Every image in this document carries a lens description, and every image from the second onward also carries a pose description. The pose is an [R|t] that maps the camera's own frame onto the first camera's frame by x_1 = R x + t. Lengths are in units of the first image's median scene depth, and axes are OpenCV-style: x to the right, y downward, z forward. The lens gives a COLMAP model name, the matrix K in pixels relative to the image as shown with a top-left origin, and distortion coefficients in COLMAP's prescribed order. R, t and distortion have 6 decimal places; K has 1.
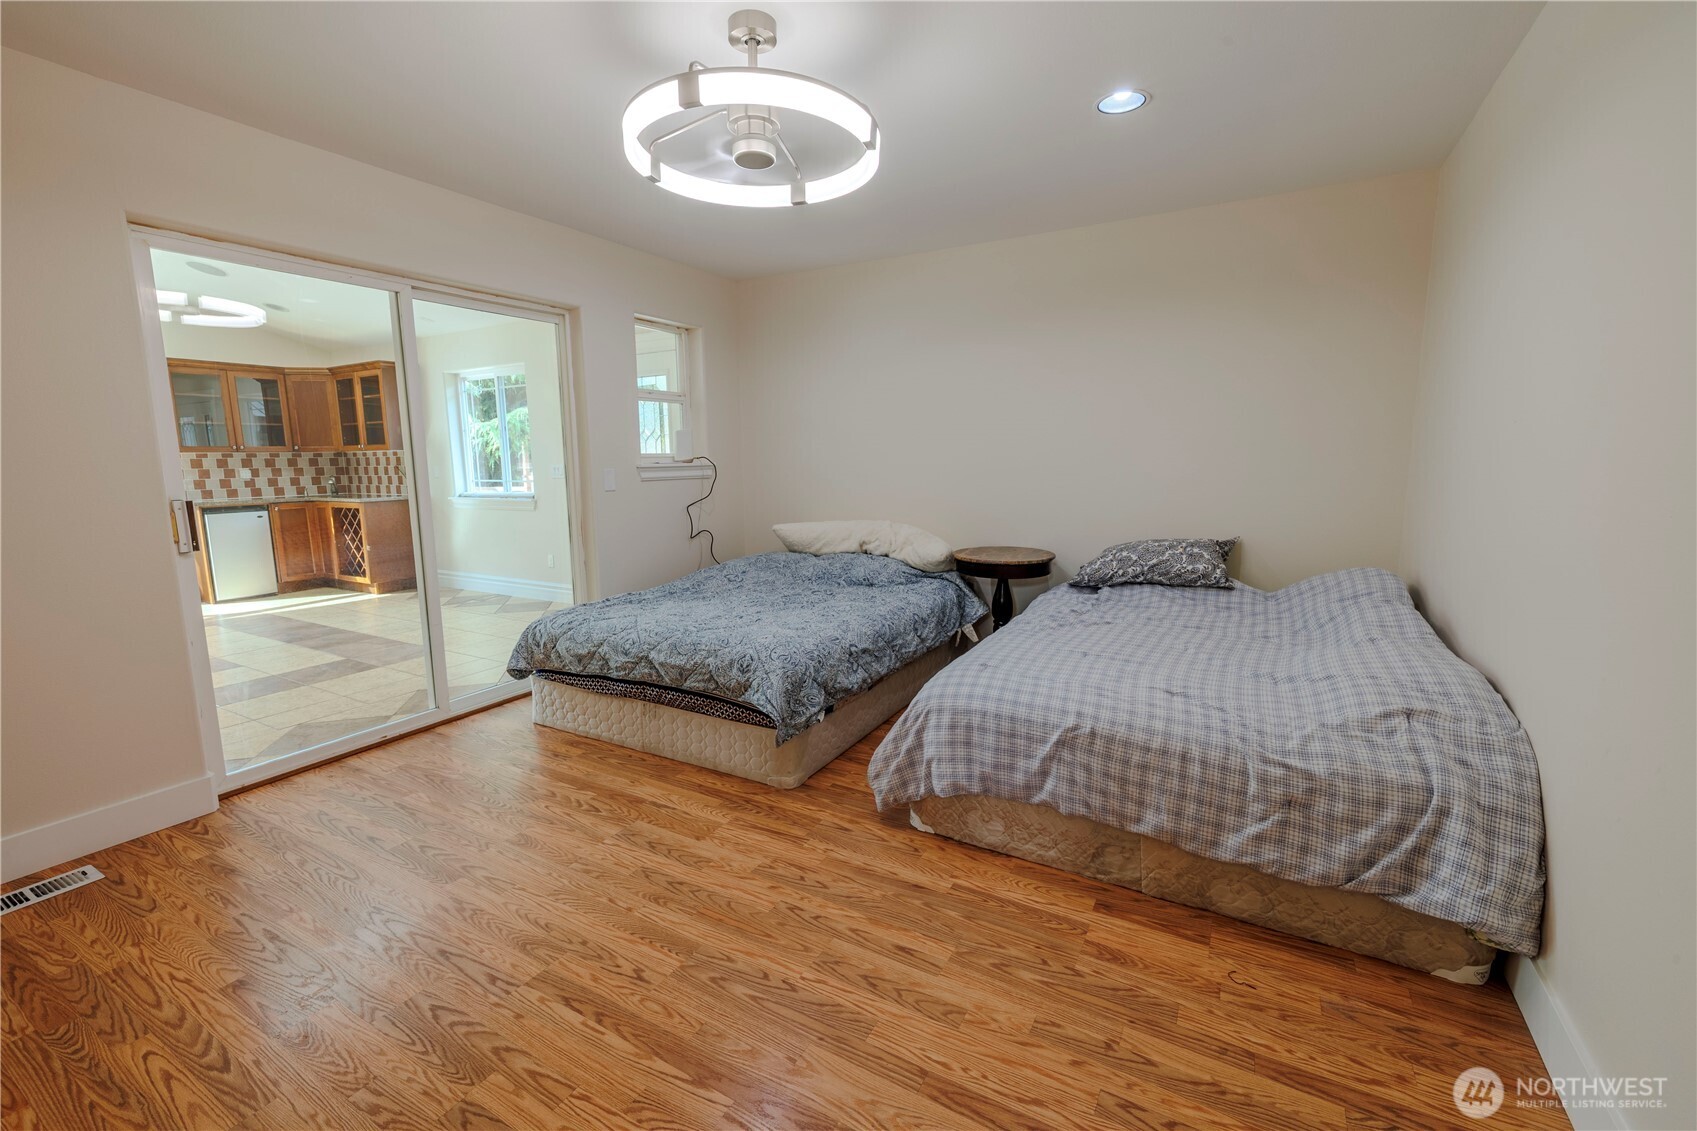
lens RADIAL K [[710.7, 0, 835.6], [0, 710.7, 557.7], [0, 0, 1]] dist [0.001922, 0.000242]
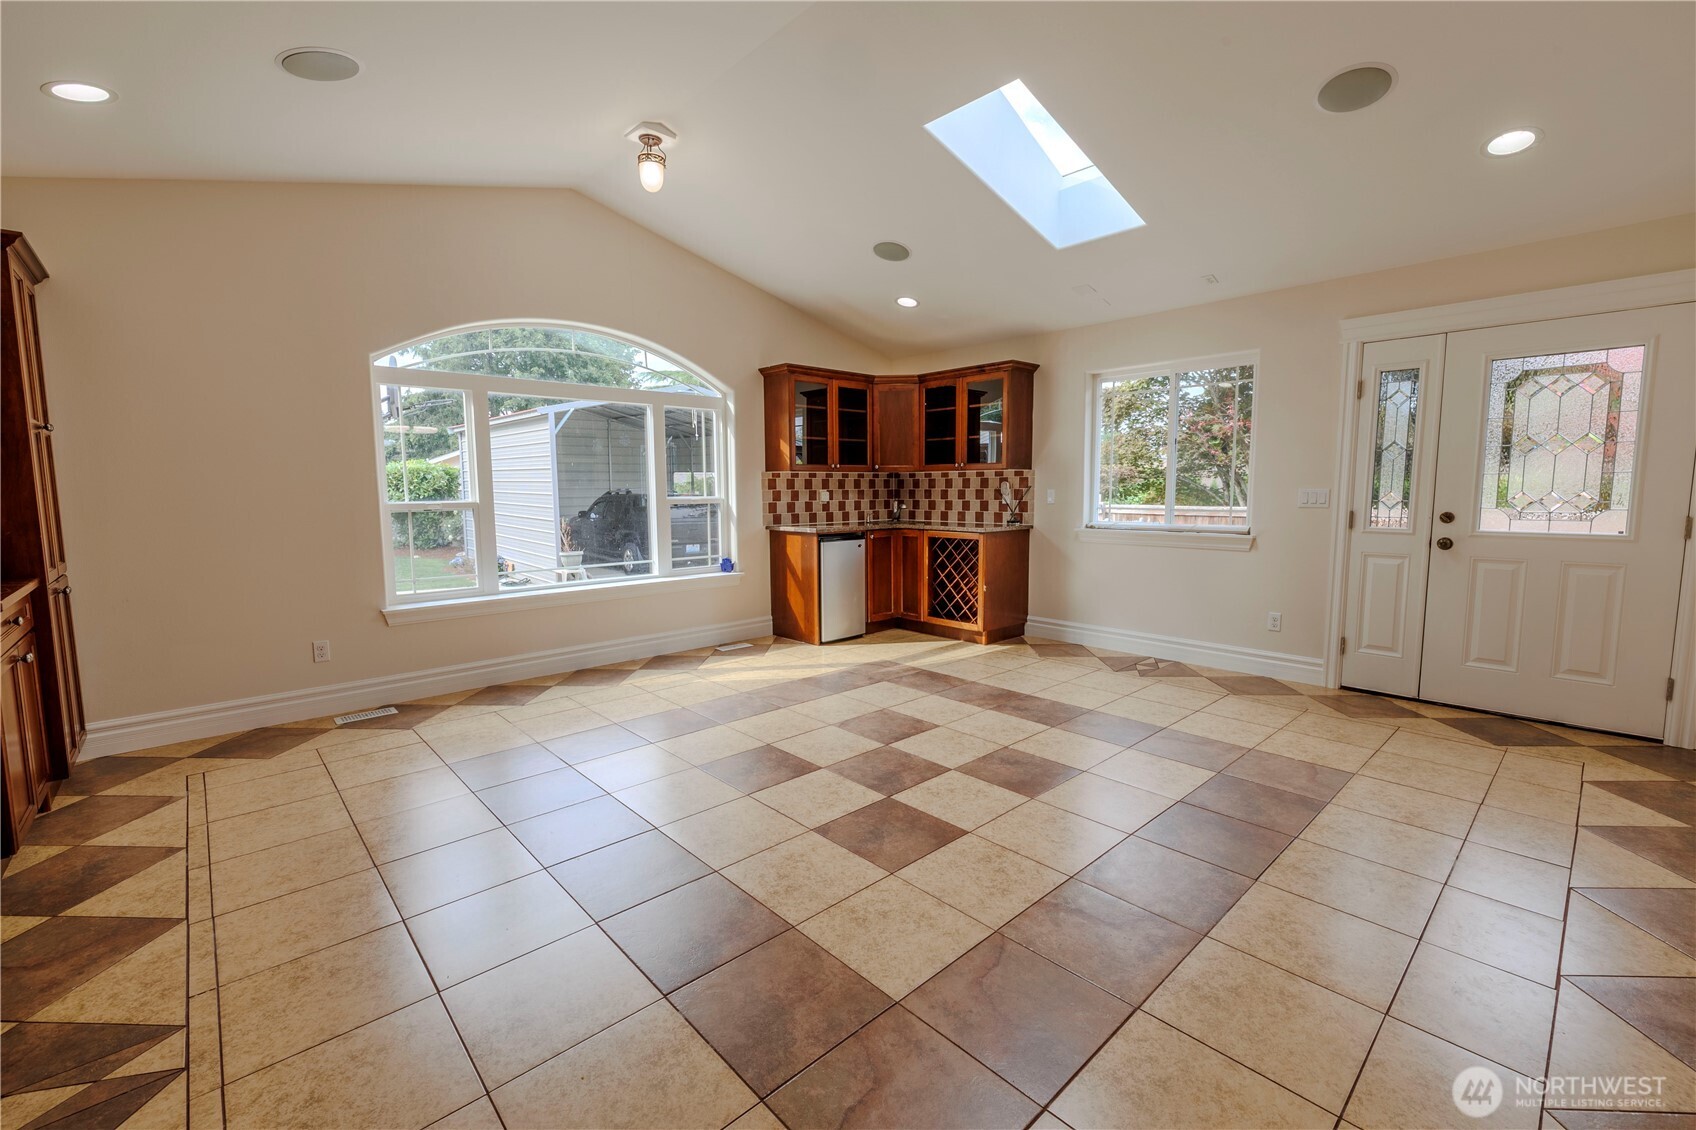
lens RADIAL K [[710.3, 0, 835.1], [0, 710.3, 557.2], [0, 0, 1]] dist [0.001922, 0.000242]
pose [[0.955518, 0.039162, -0.292320, -0.558028], [-0.050141, 0.998287, -0.030158, -0.015513], [0.290638, 0.043474, 0.955845, 0.160324]]
